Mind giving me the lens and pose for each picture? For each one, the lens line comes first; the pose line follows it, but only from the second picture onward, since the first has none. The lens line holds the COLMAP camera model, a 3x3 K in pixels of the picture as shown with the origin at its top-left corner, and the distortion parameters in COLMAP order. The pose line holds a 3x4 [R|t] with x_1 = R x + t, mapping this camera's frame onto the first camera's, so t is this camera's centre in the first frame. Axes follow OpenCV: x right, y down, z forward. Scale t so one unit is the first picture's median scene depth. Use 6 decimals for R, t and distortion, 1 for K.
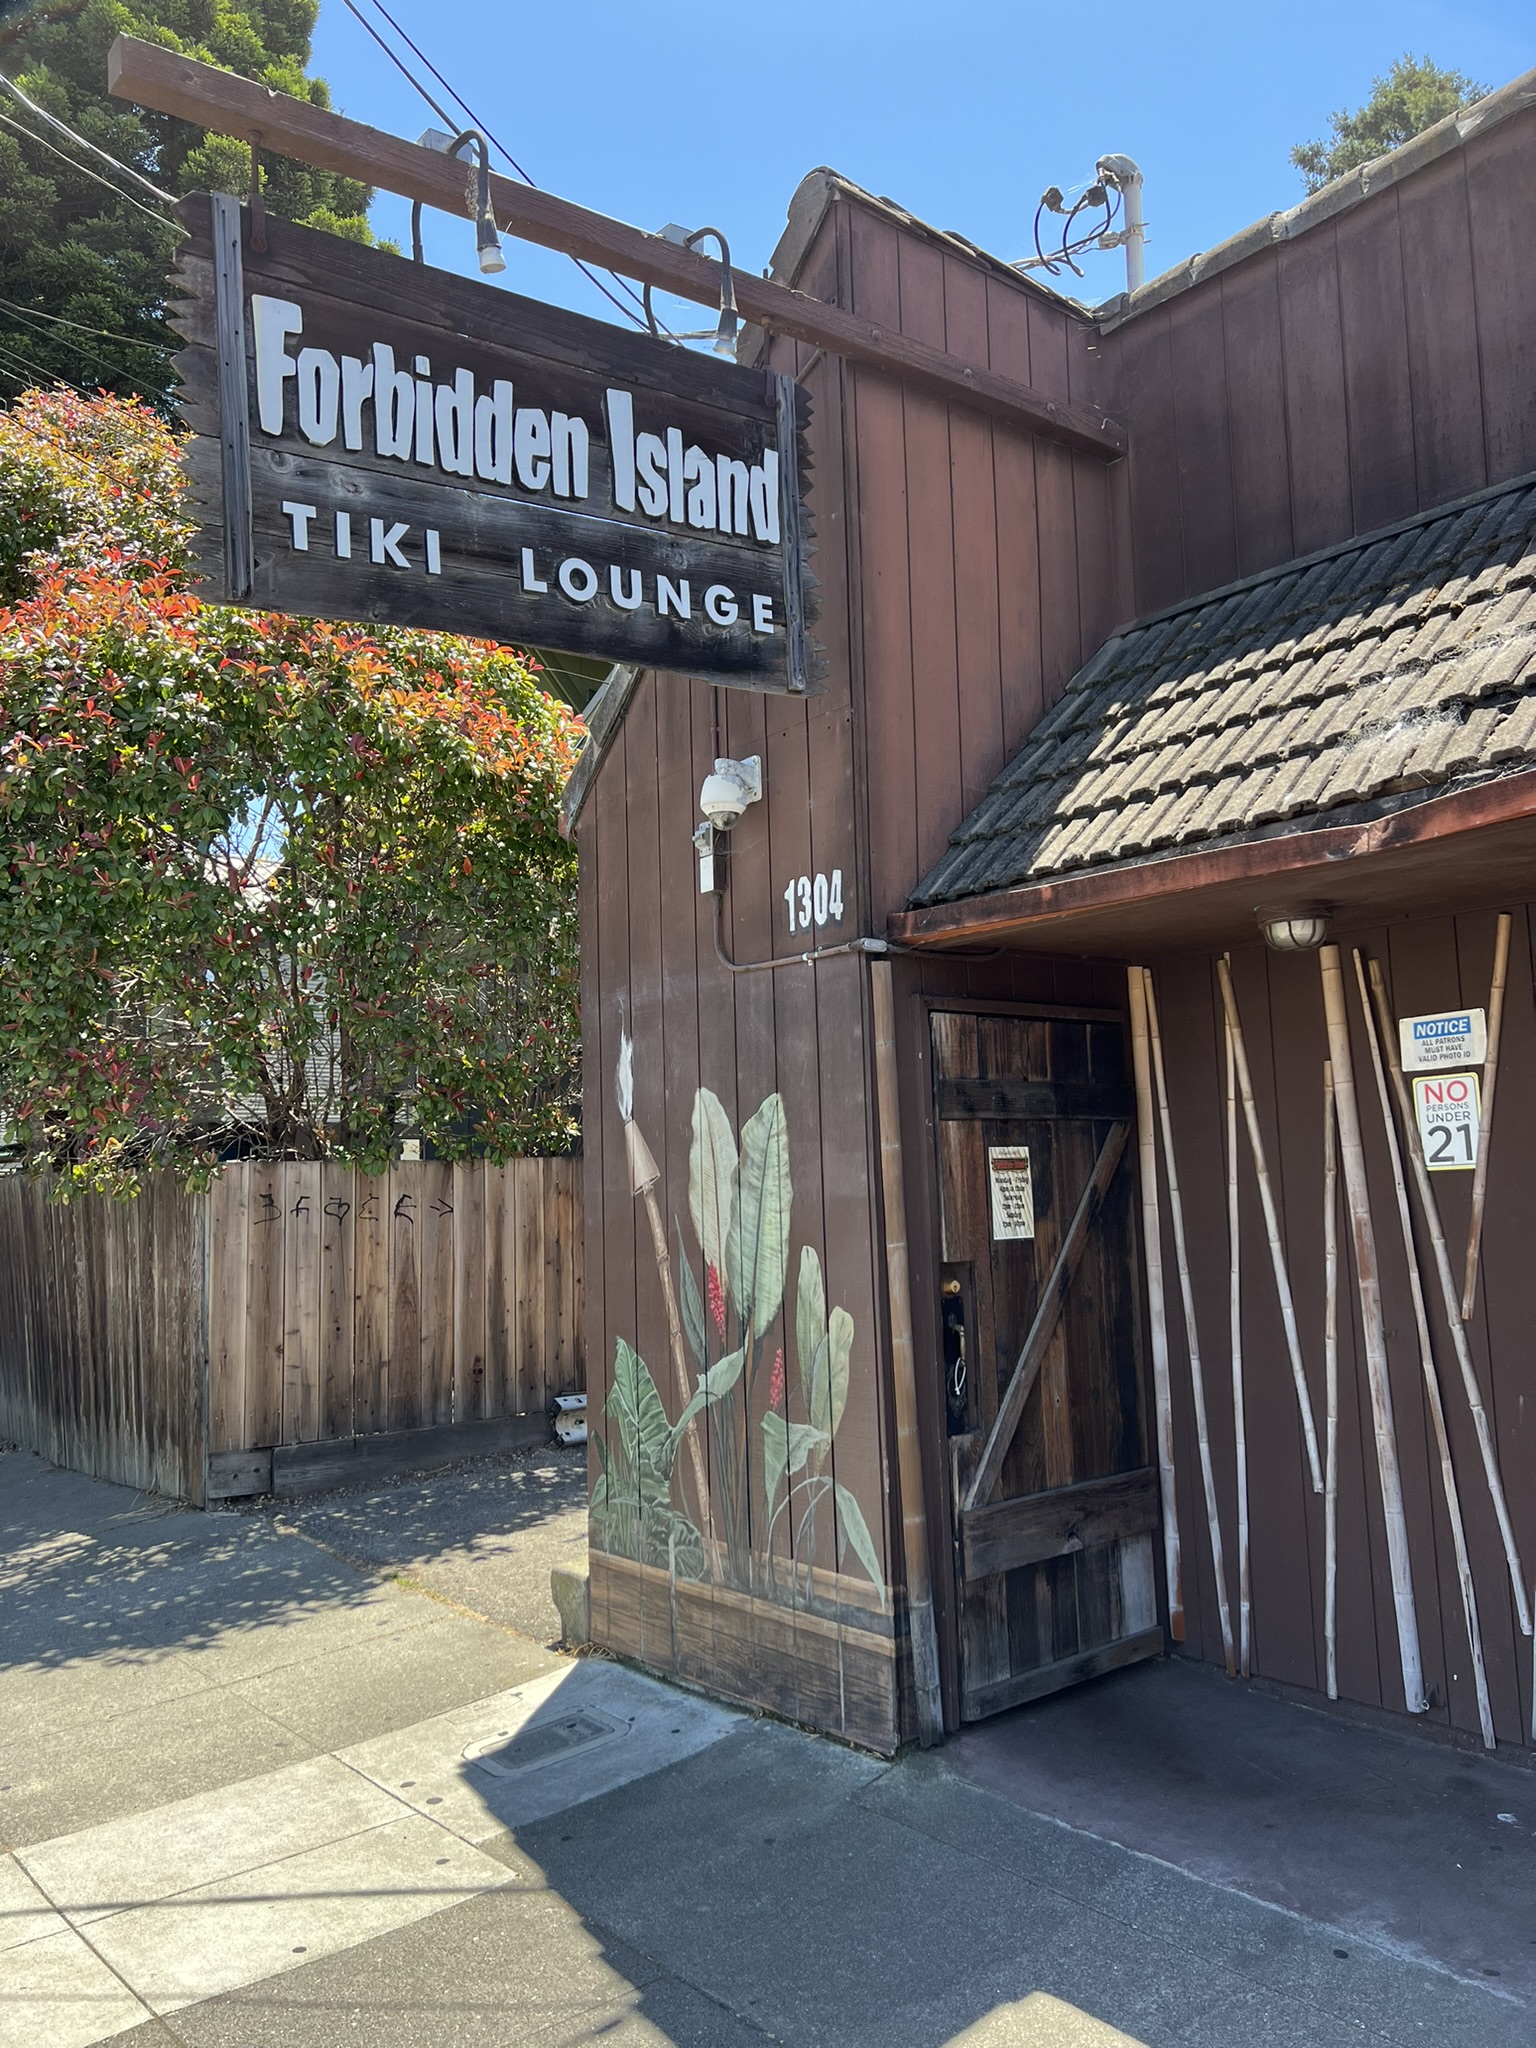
lens RADIAL K [[1576.4, 0, 768.0], [0, 1576.4, 1024.0], [0, 0, 1]] dist [-0.032402, -0.002894]
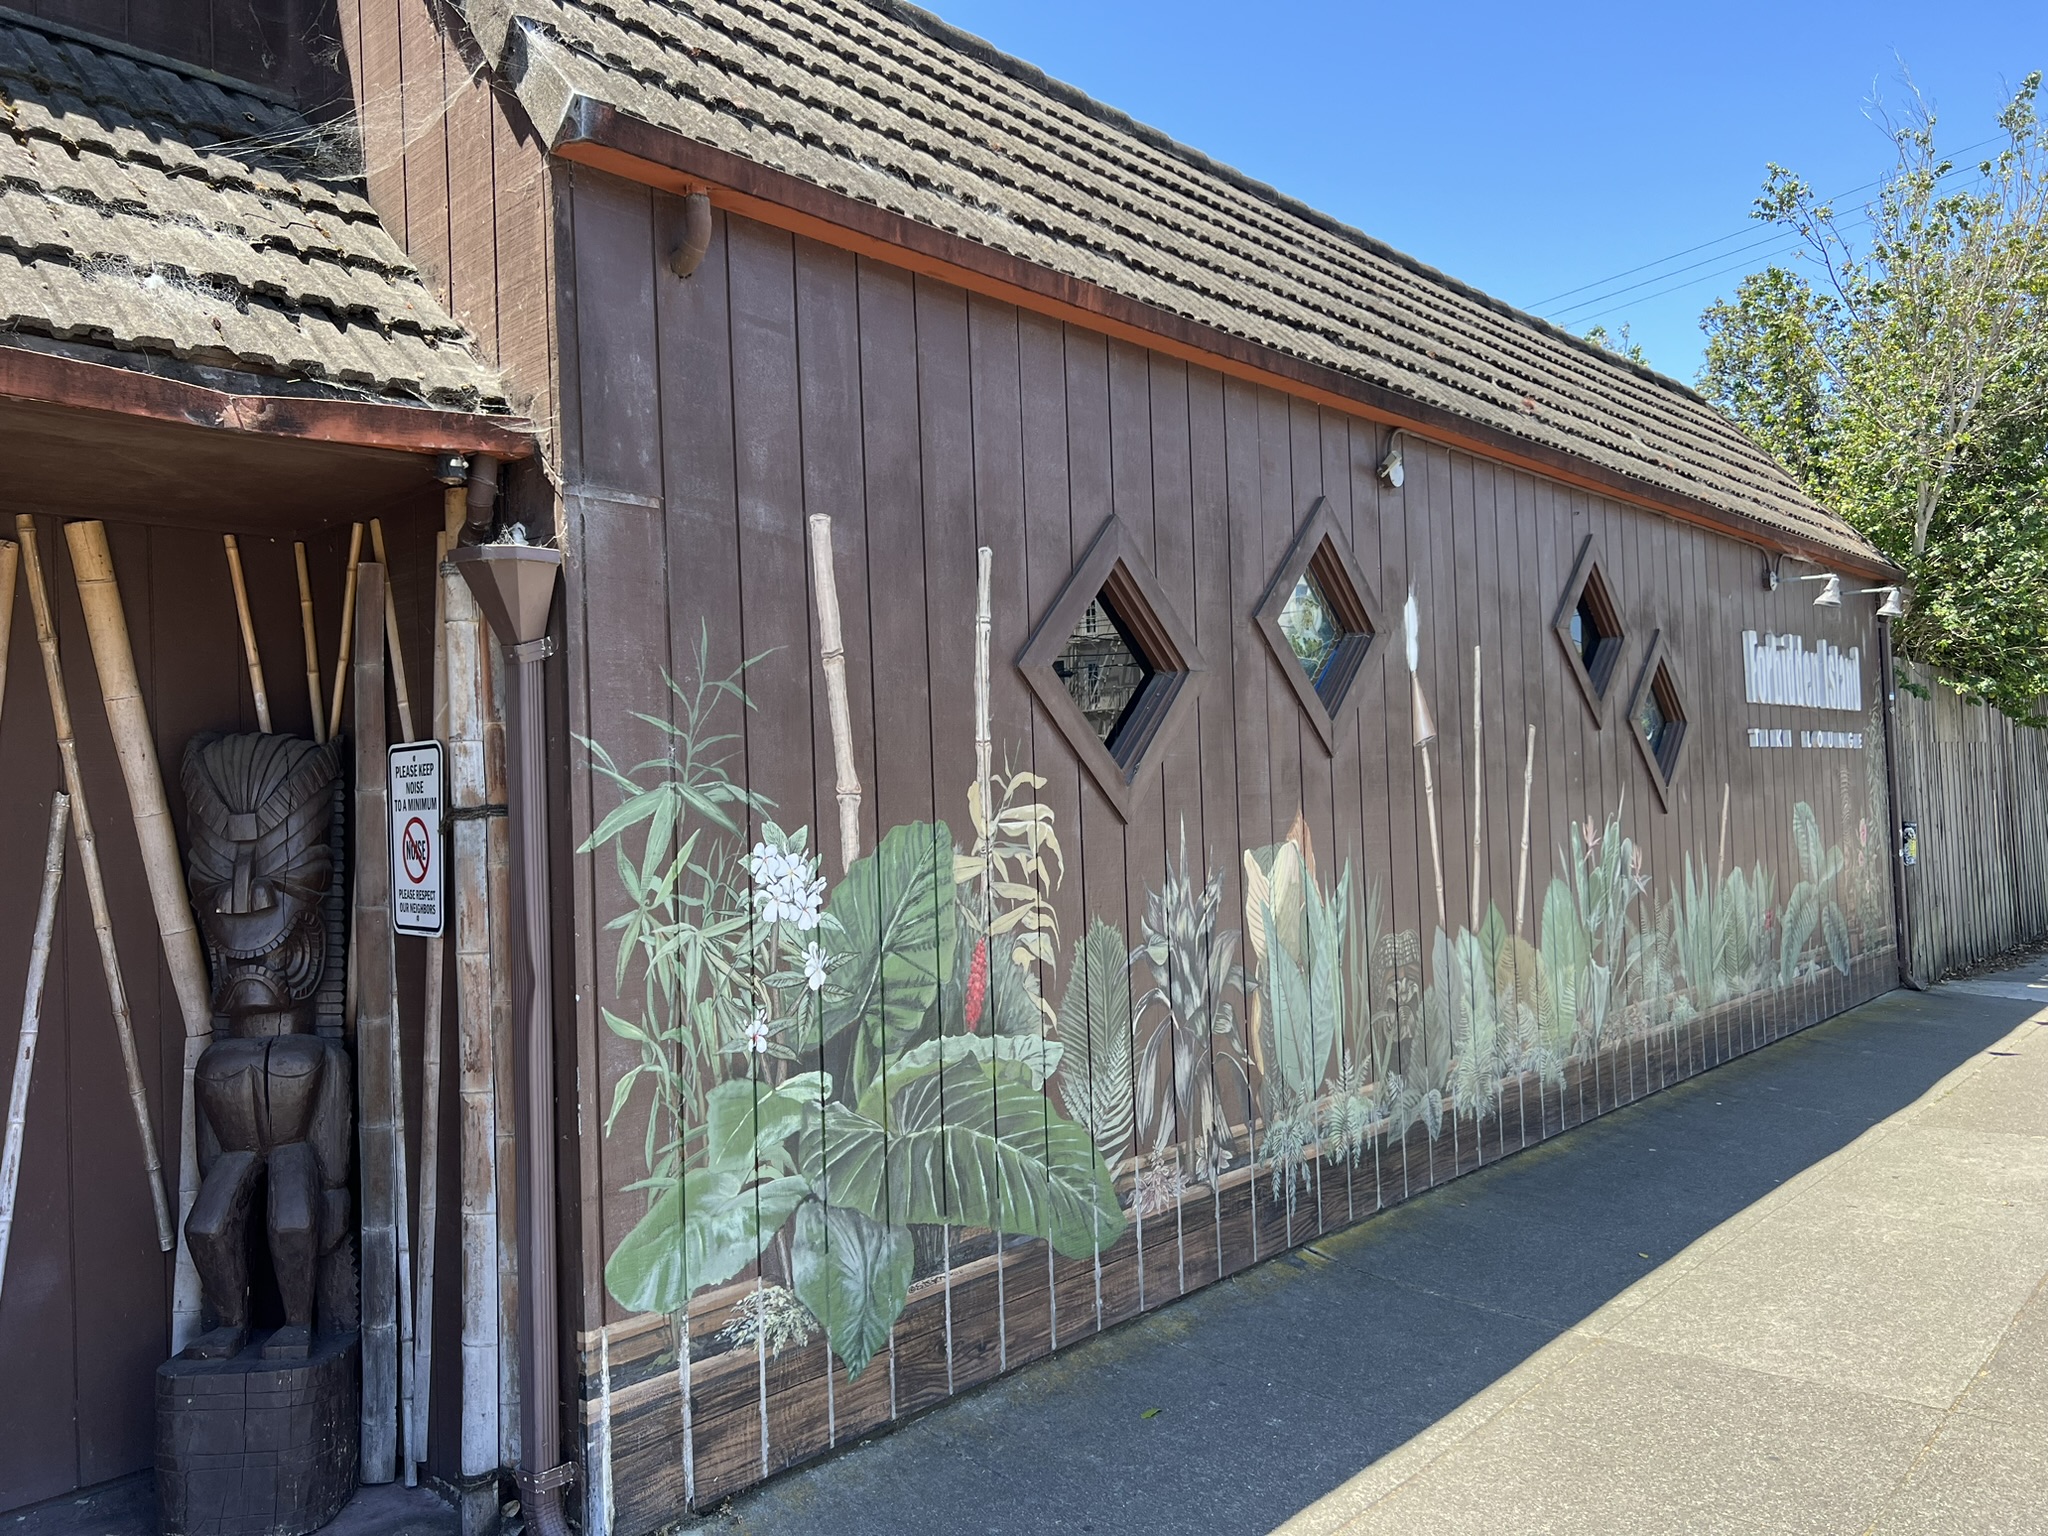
lens RADIAL K [[1576.4, 0, 1024.0], [0, 1576.4, 768.0], [0, 0, 1]] dist [-0.032402, -0.002894]
pose [[-0.167770, 0.055682, 0.984252, -0.529340], [-0.075152, 0.994776, -0.069087, 0.104292], [-0.982958, -0.085559, -0.162709, 0.690819]]
